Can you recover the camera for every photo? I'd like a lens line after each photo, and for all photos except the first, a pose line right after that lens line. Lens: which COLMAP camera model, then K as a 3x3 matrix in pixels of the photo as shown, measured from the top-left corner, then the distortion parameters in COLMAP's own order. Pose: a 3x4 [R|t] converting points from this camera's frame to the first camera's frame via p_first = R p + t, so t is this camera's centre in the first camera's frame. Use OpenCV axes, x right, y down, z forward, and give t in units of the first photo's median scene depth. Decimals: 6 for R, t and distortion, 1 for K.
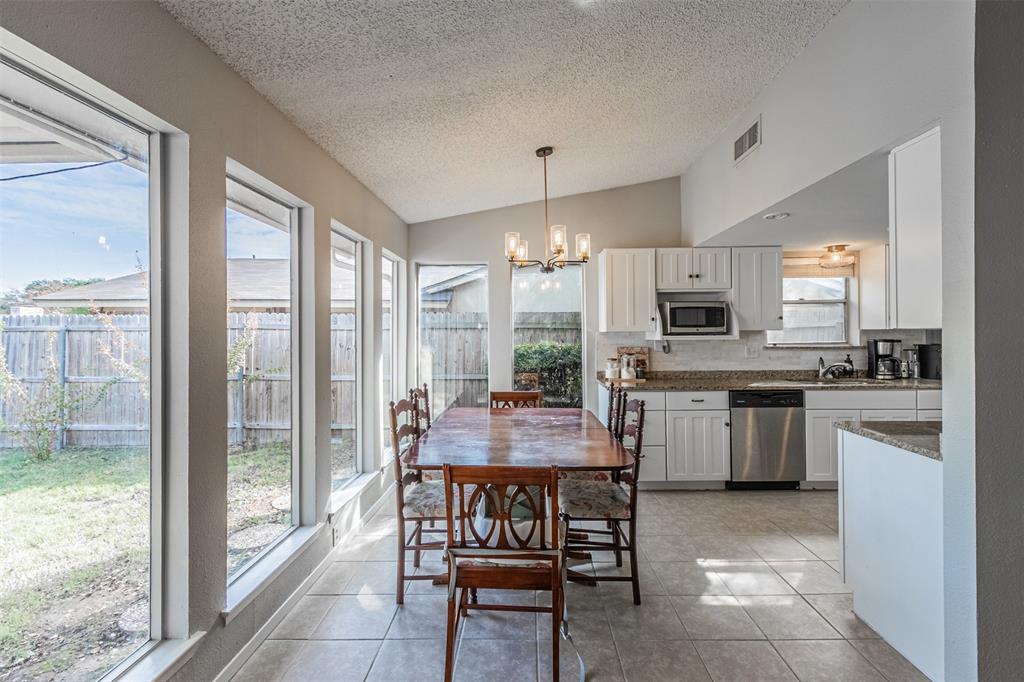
lens RADIAL K [[458.4, 0, 512.8], [0, 458.4, 335.0], [0, 0, 1]] dist [0.003463, -0.000913]
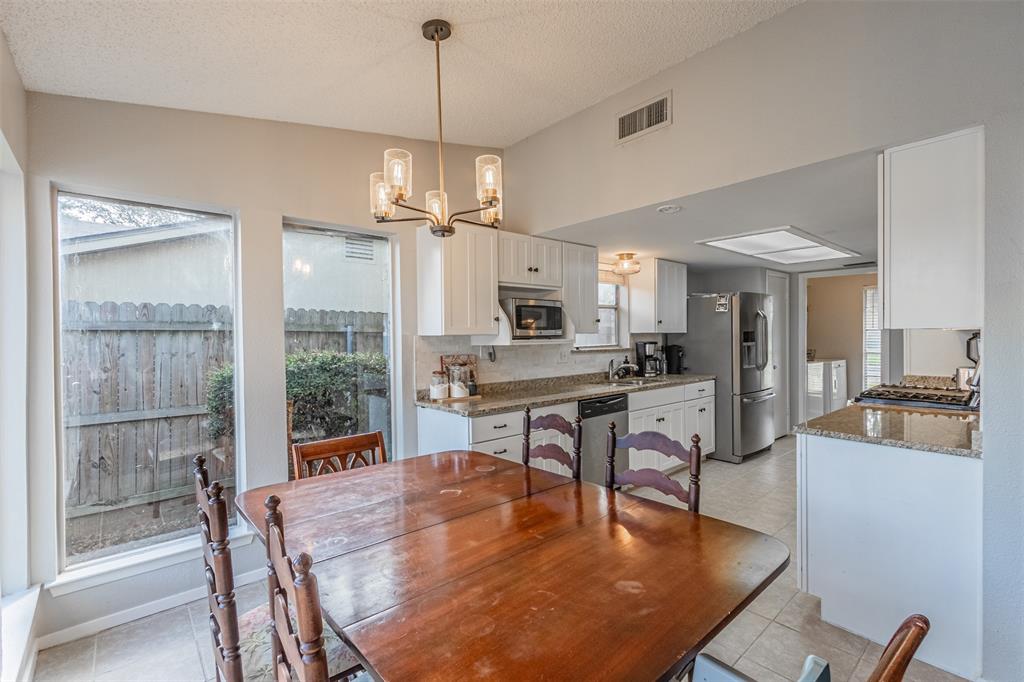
lens RADIAL K [[458.4, 0, 523.2], [0, 458.4, 340.9], [0, 0, 1]] dist [0.003463, -0.000913]
pose [[0.728937, -0.009422, 0.684516, -0.196007], [0.009258, 0.999950, 0.003905, 0.000173], [-0.684518, 0.003491, 0.728988, 0.373808]]
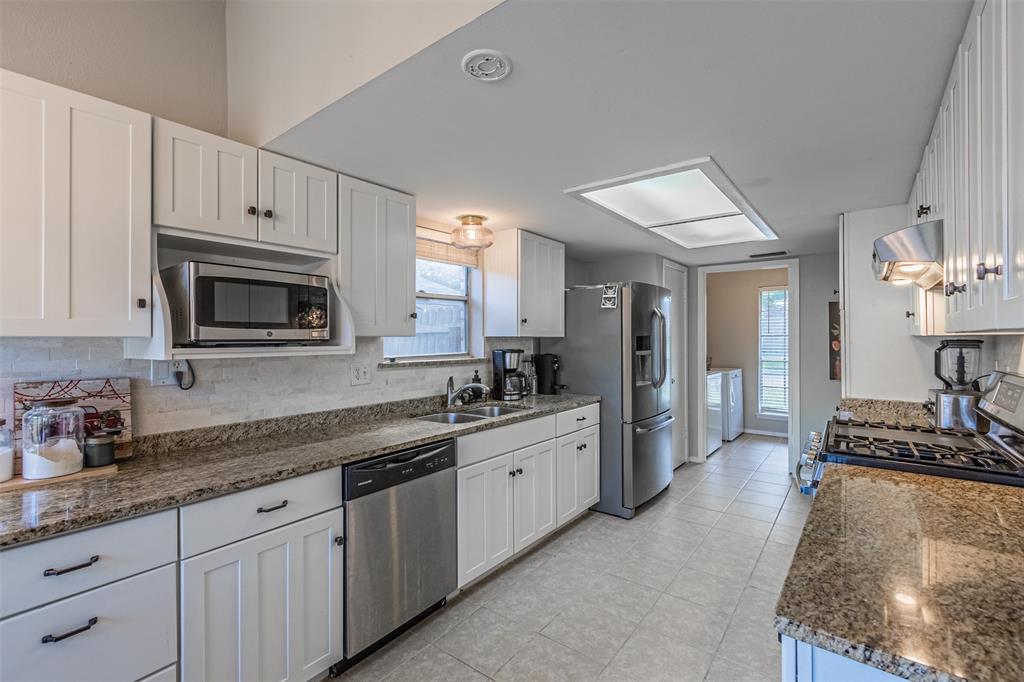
lens RADIAL K [[458.4, 0, 532.8], [0, 458.4, 335.9], [0, 0, 1]] dist [0.003463, -0.000913]
pose [[0.560643, 0.009443, 0.828004, 0.169295], [0.003076, 0.999904, -0.013486, -0.002785], [-0.828052, 0.010108, 0.560560, 0.511827]]
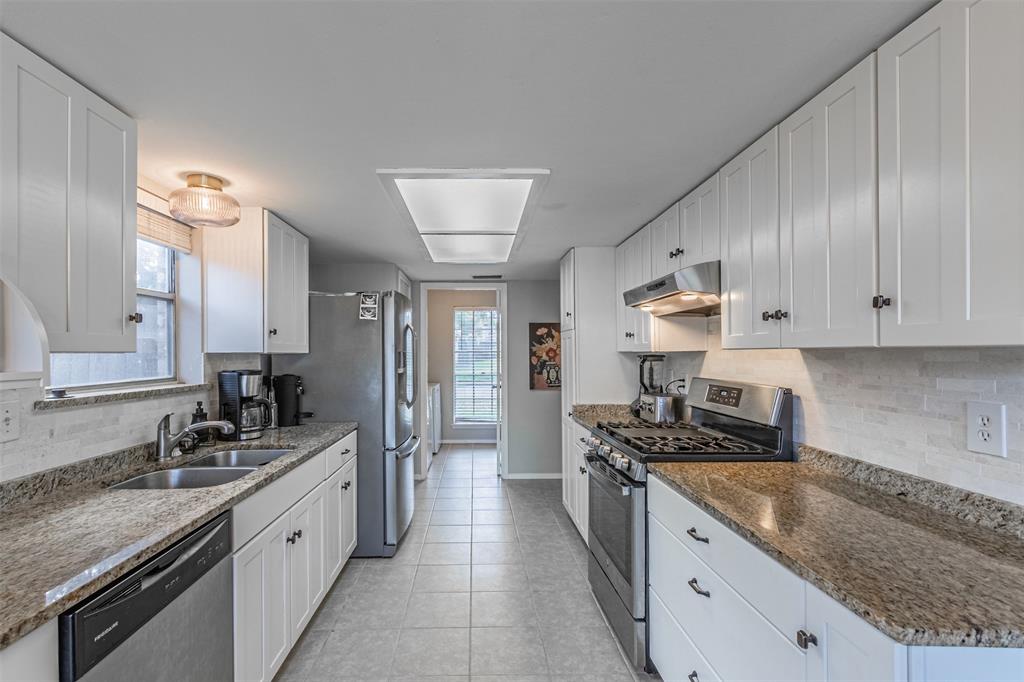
lens RADIAL K [[458.4, 0, 485.4], [0, 458.4, 352.6], [0, 0, 1]] dist [0.003463, -0.000913]
pose [[-0.057510, 0.009182, 0.998303, 0.202366], [0.011166, 0.999901, -0.008553, -0.004262], [-0.998282, 0.010655, -0.057607, 0.714278]]
